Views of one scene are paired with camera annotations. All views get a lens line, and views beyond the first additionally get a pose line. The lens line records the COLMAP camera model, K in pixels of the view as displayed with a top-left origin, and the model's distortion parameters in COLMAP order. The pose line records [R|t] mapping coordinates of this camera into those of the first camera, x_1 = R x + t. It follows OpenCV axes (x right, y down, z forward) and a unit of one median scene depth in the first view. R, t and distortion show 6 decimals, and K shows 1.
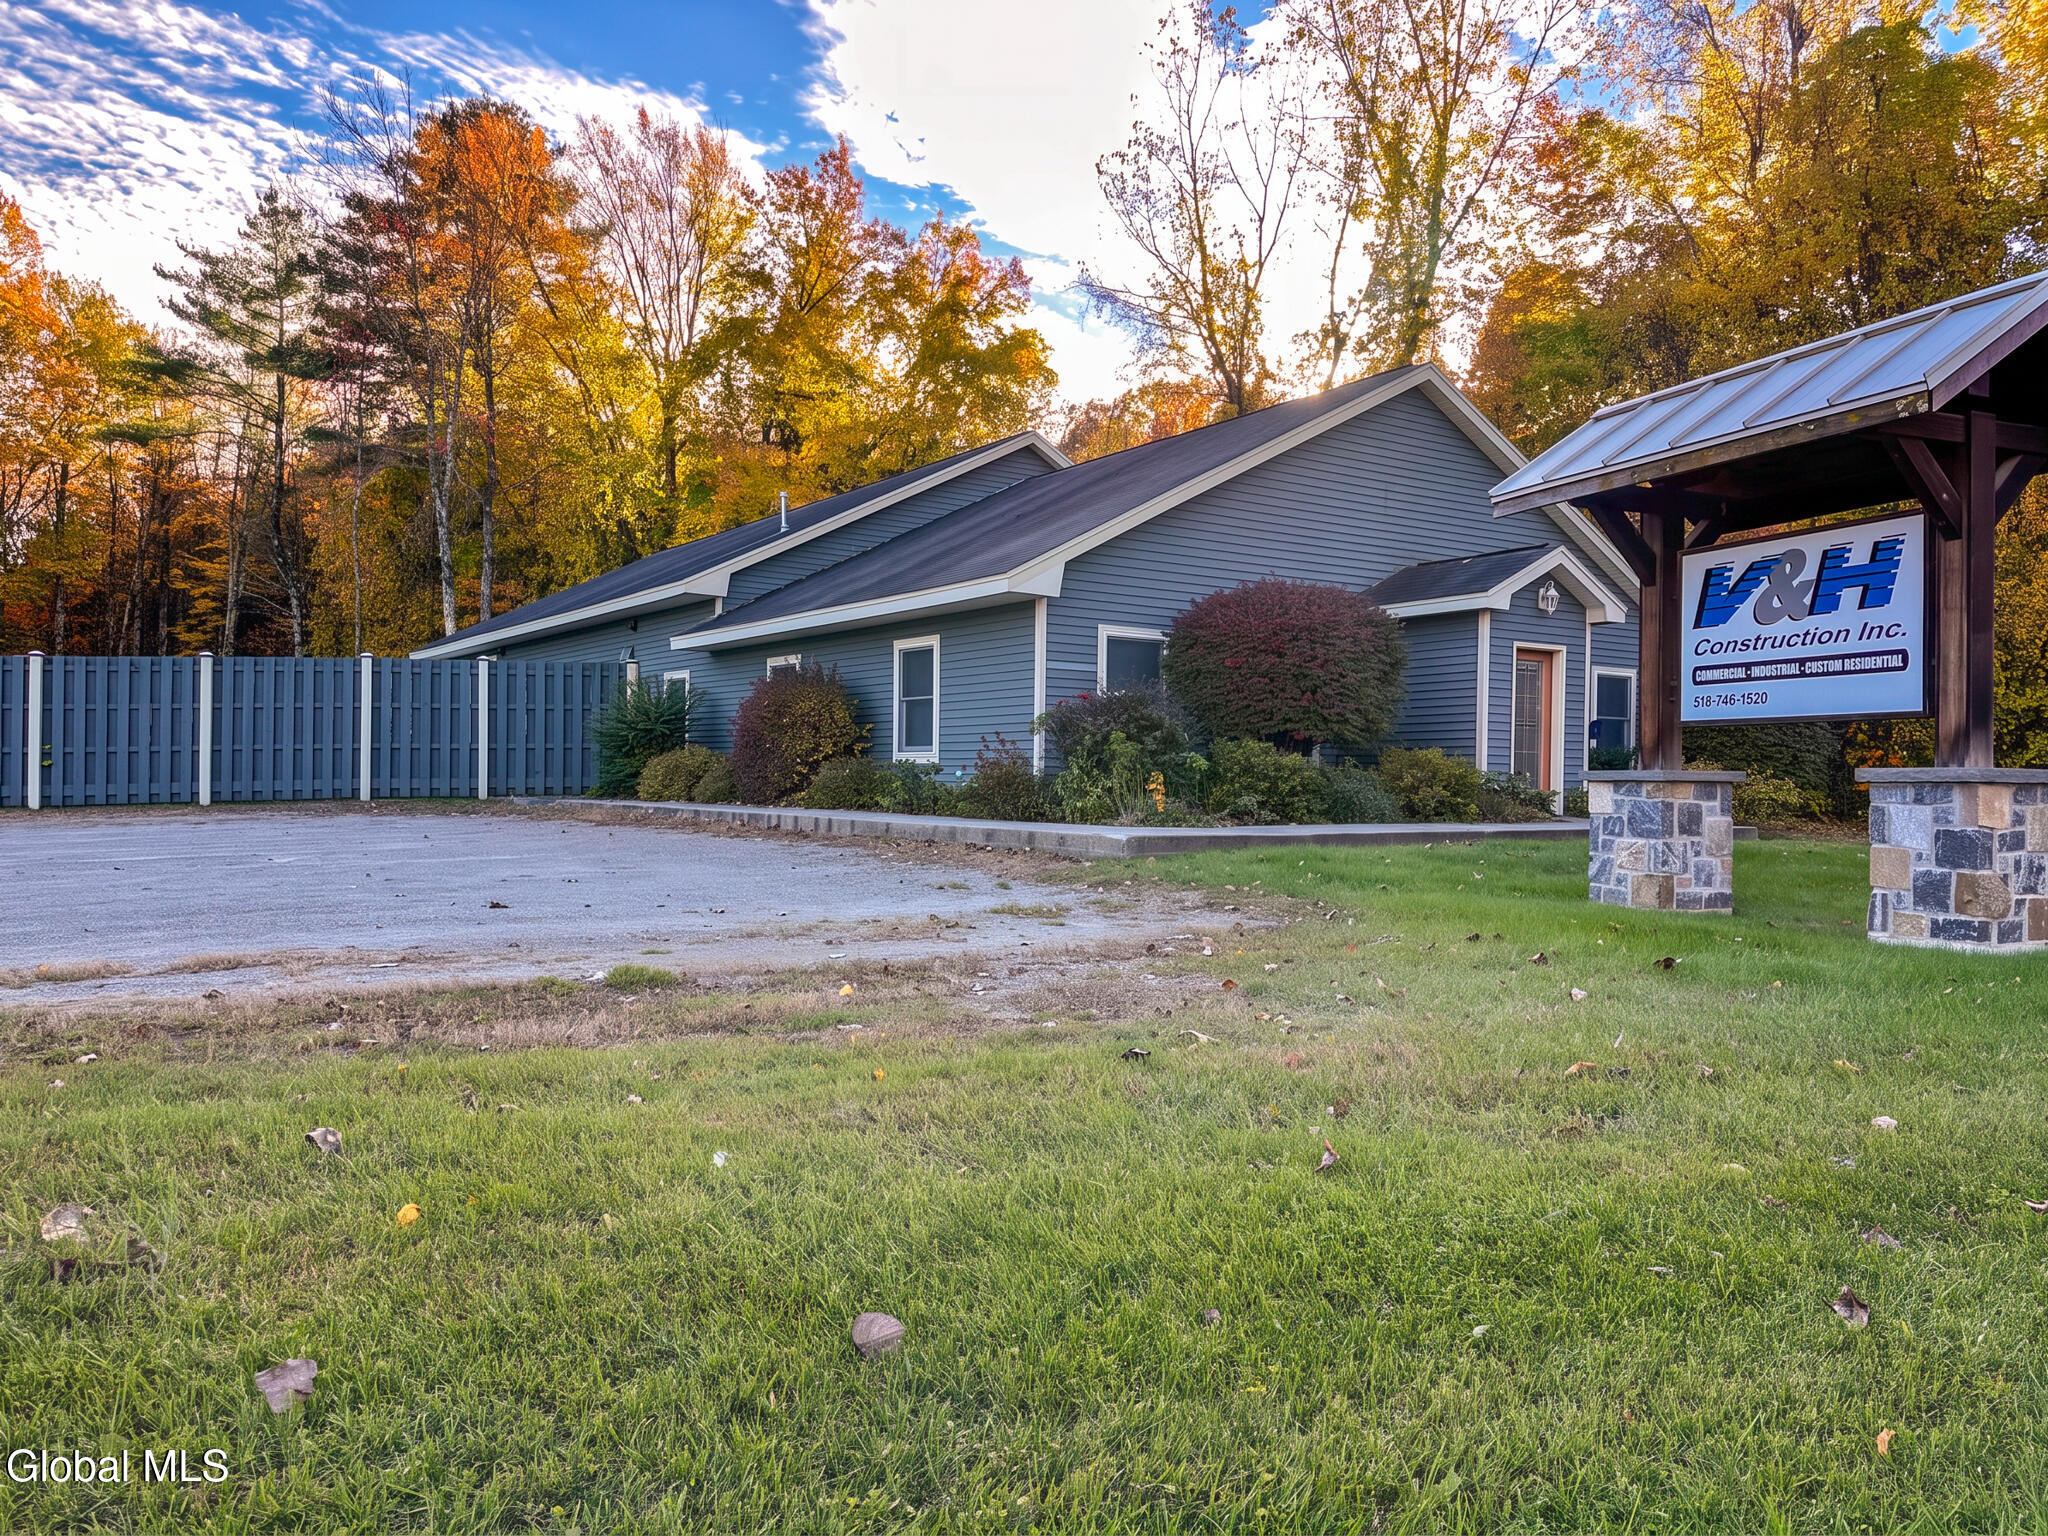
lens RADIAL K [[1421.6, 0, 1006.1], [0, 1421.6, 755.2], [0, 0, 1]] dist [0.047997, -0.069933]
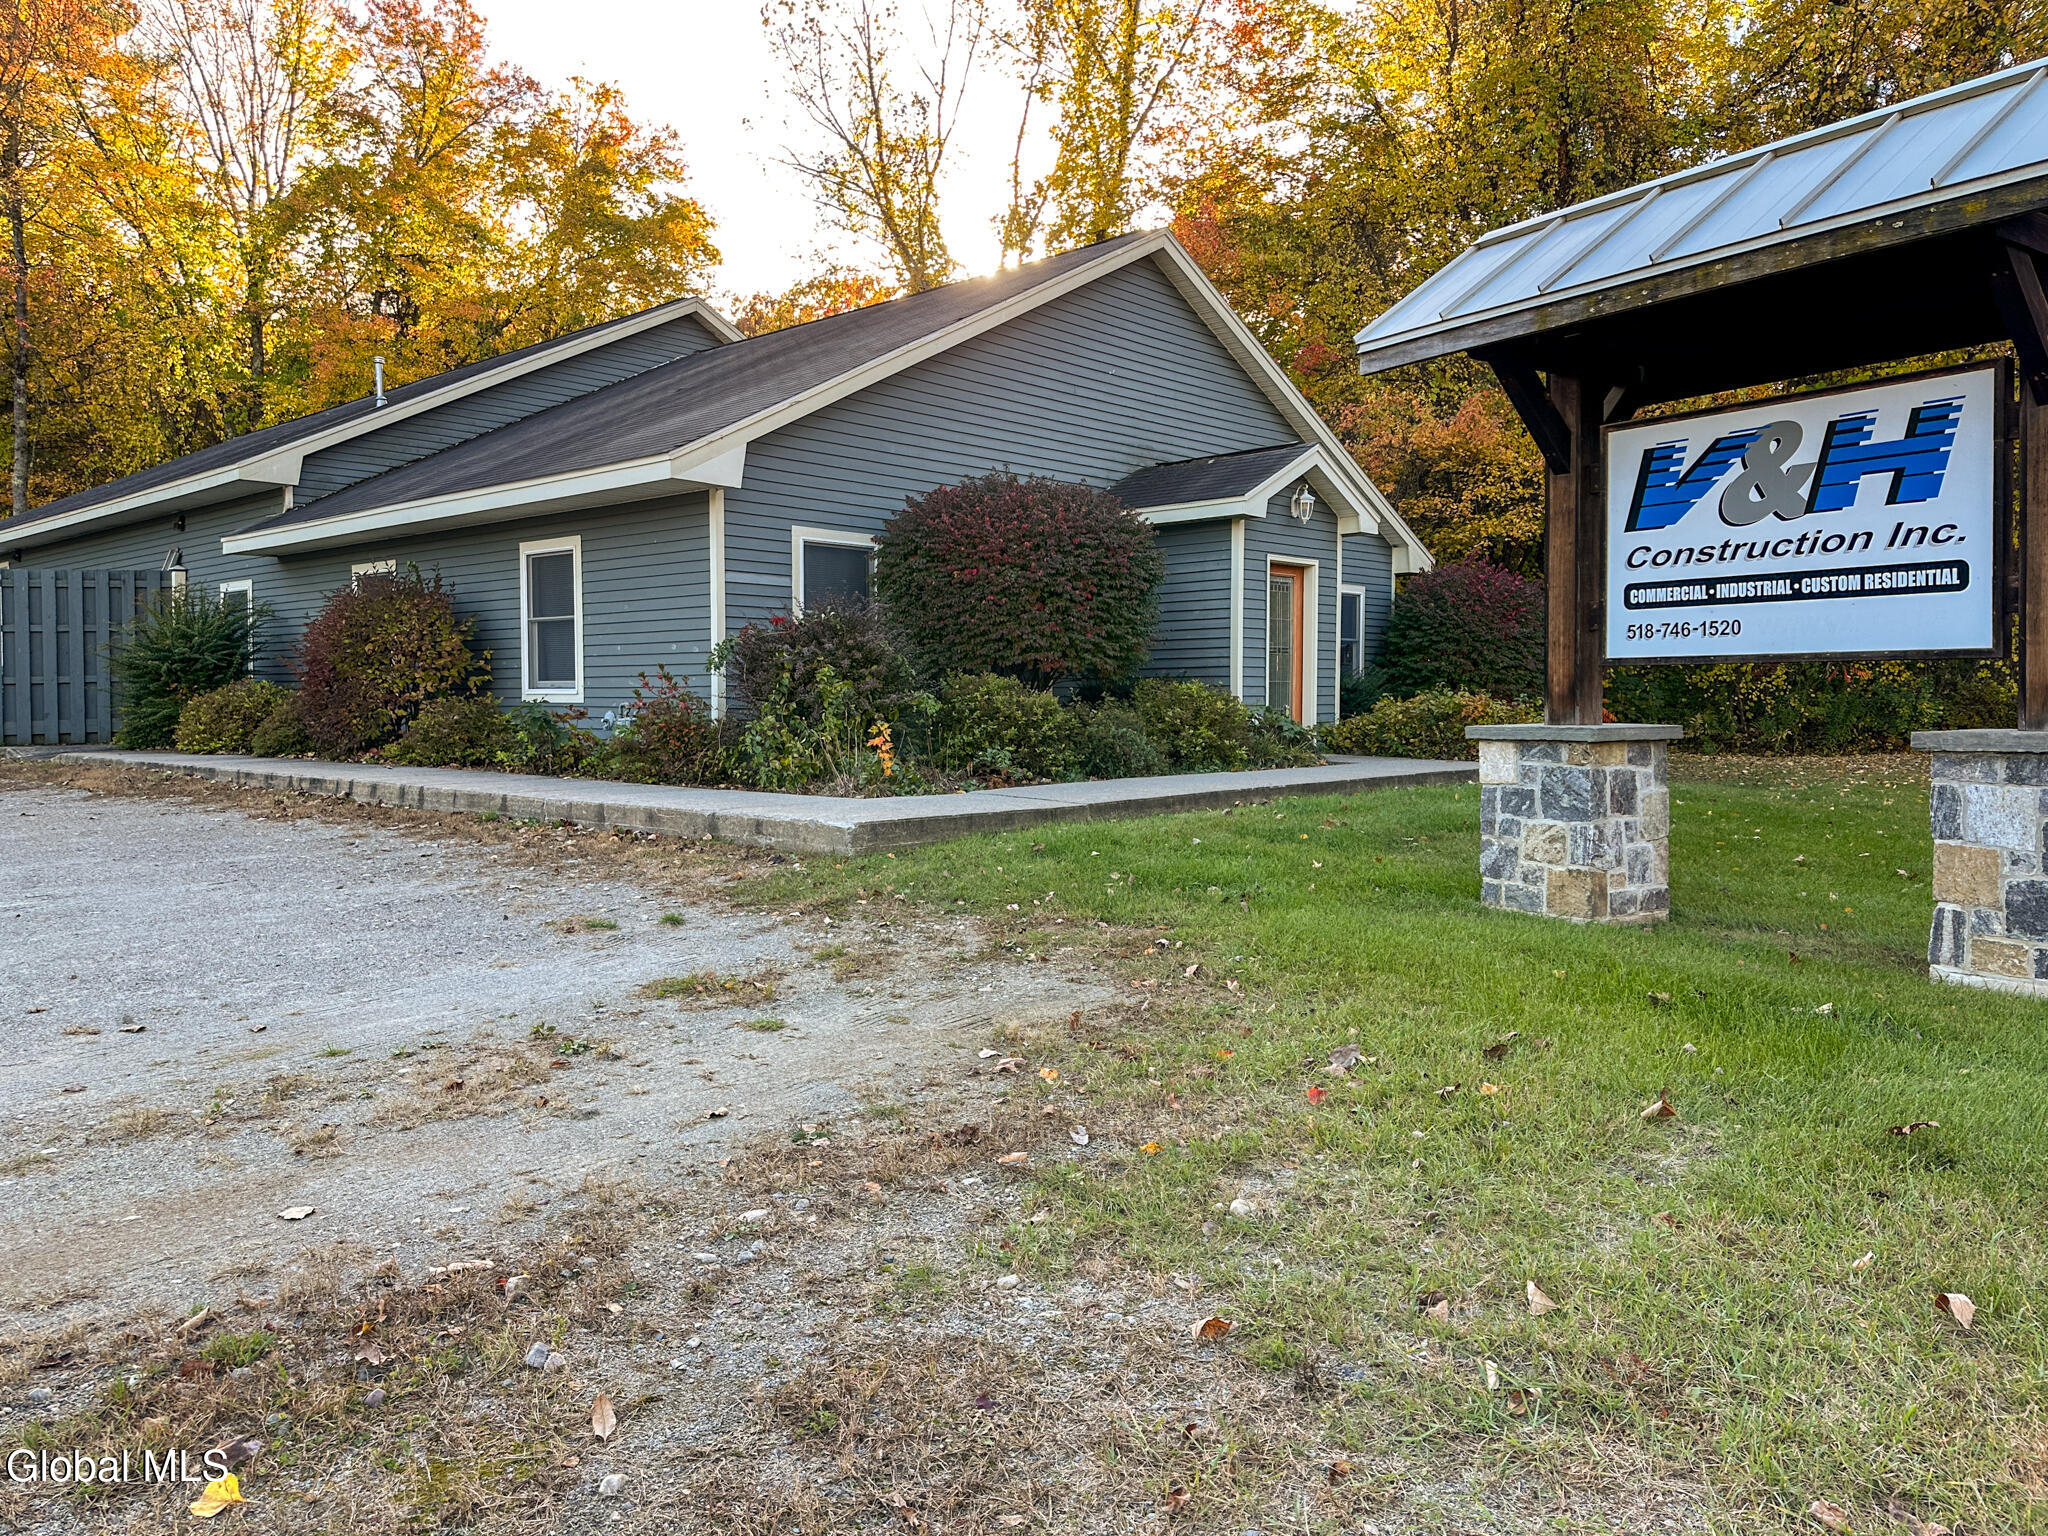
lens RADIAL K [[1421.6, 0, 1010.4], [0, 1421.6, 773.1], [0, 0, 1]] dist [0.047997, -0.069933]
pose [[0.973558, -0.026107, 0.226942, 0.000864], [0.009585, 0.997242, 0.073603, -0.009100], [-0.228237, -0.069481, 0.971123, 0.145128]]
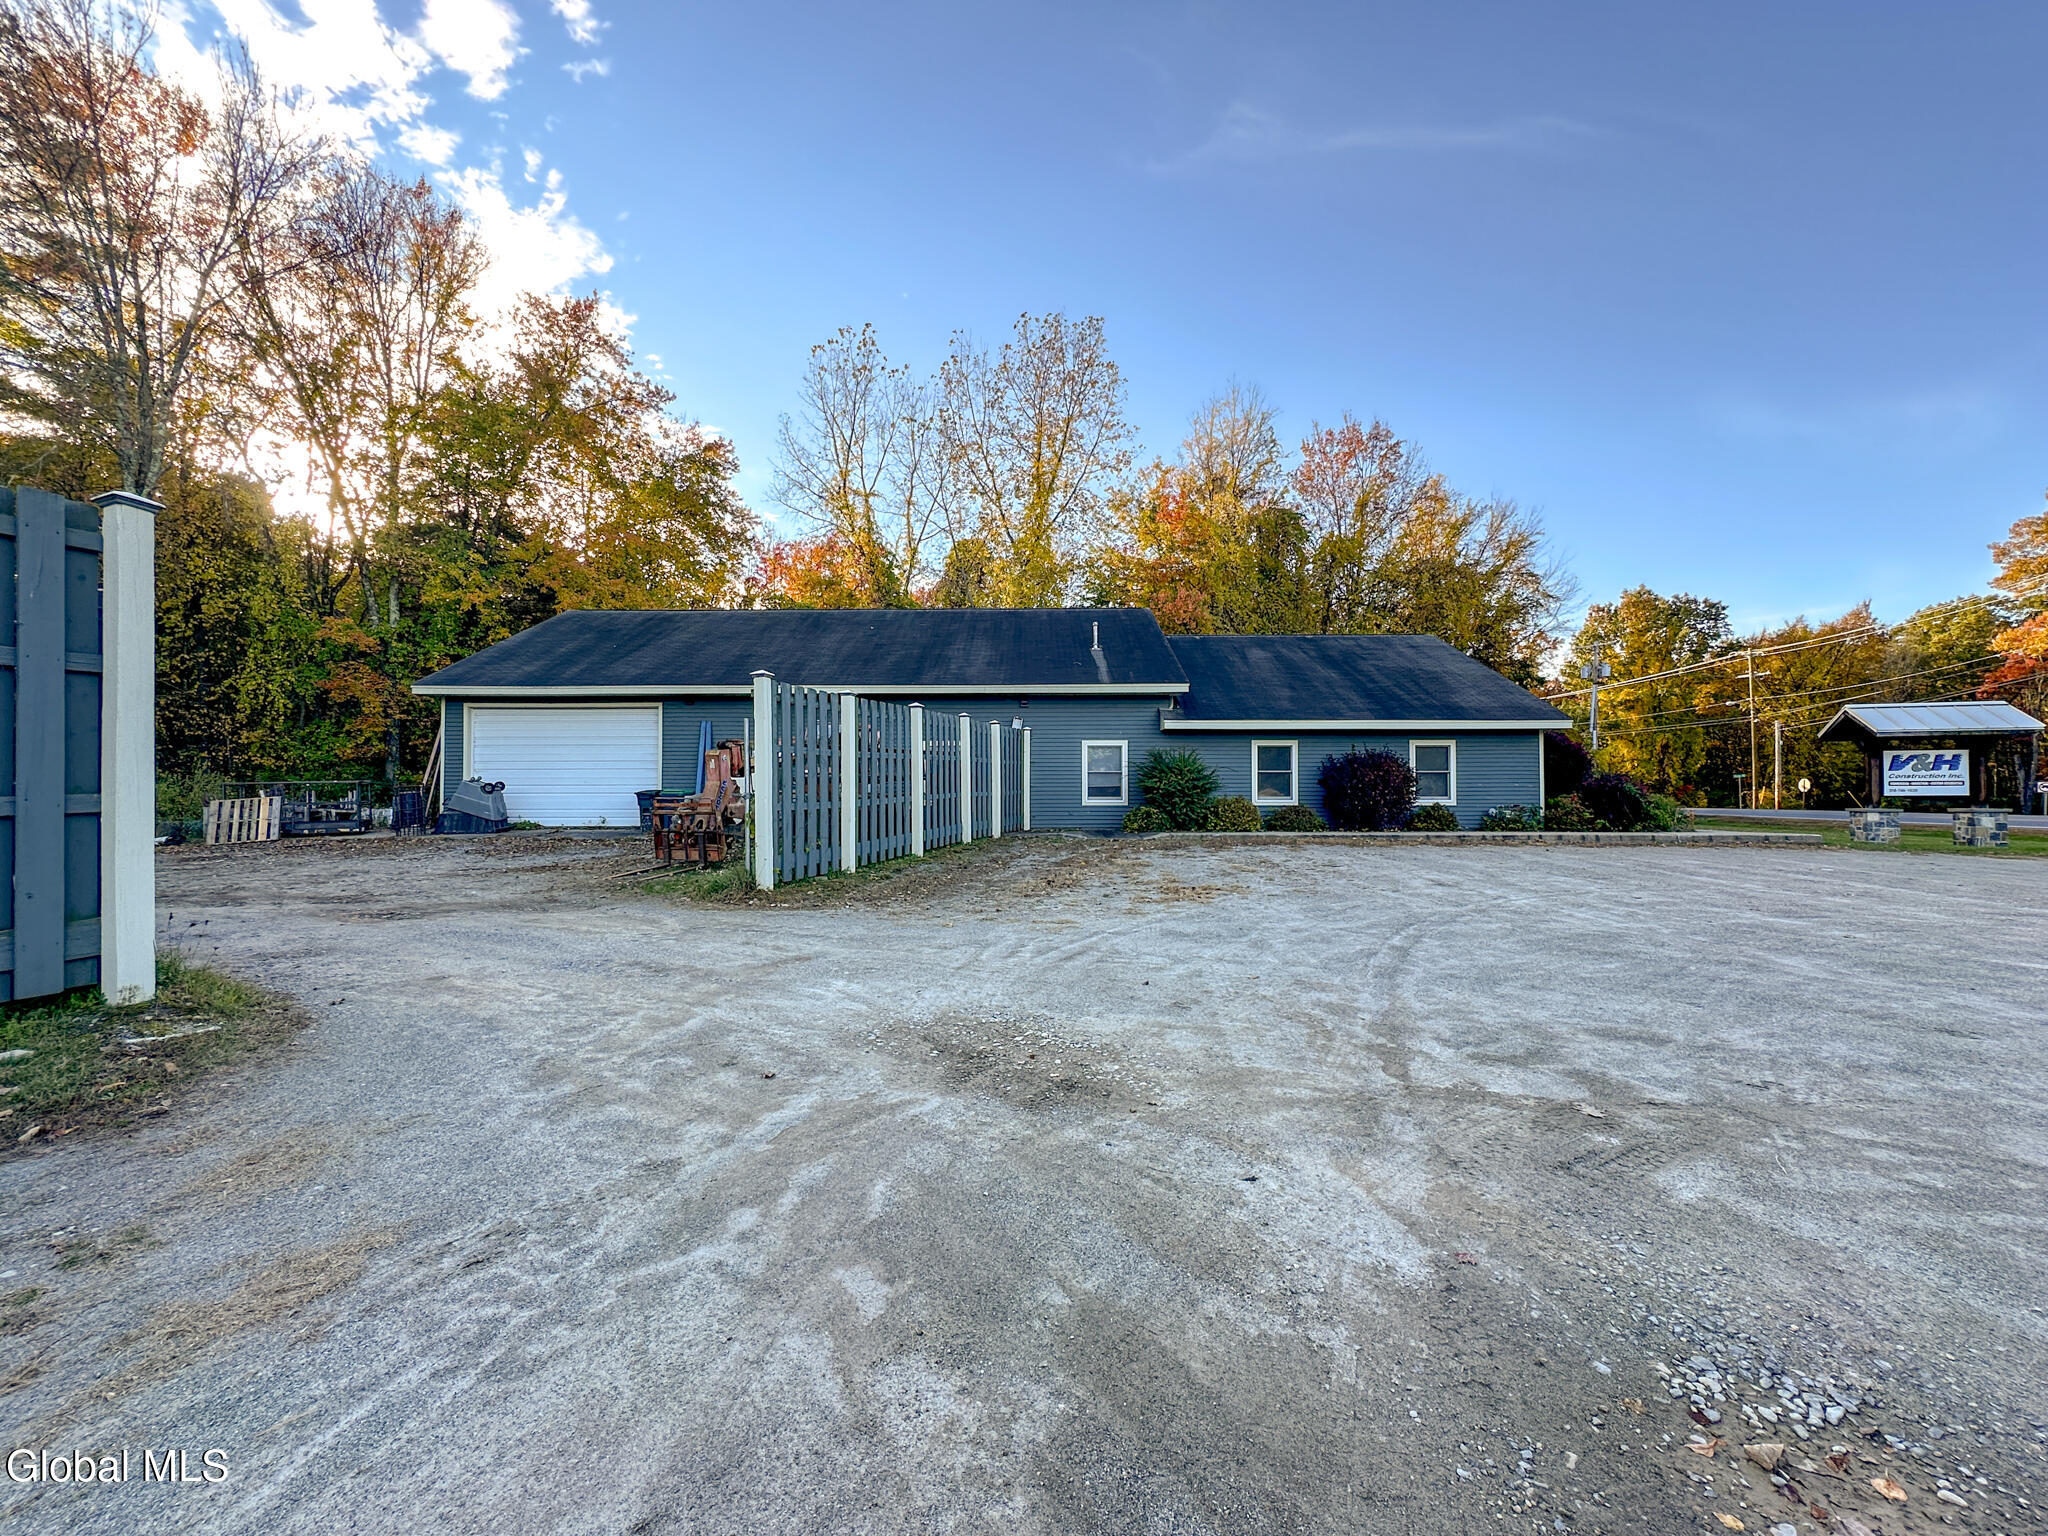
lens RADIAL K [[822.0, 0, 1023.8], [0, 822.0, 778.1], [0, 0, 1]] dist [-0.000071, -0.000053]
pose [[0.579191, -0.009161, 0.815140, -1.072655], [-0.005445, 0.999871, 0.015106, -0.036943], [-0.815173, -0.013187, 0.579067, 0.665321]]
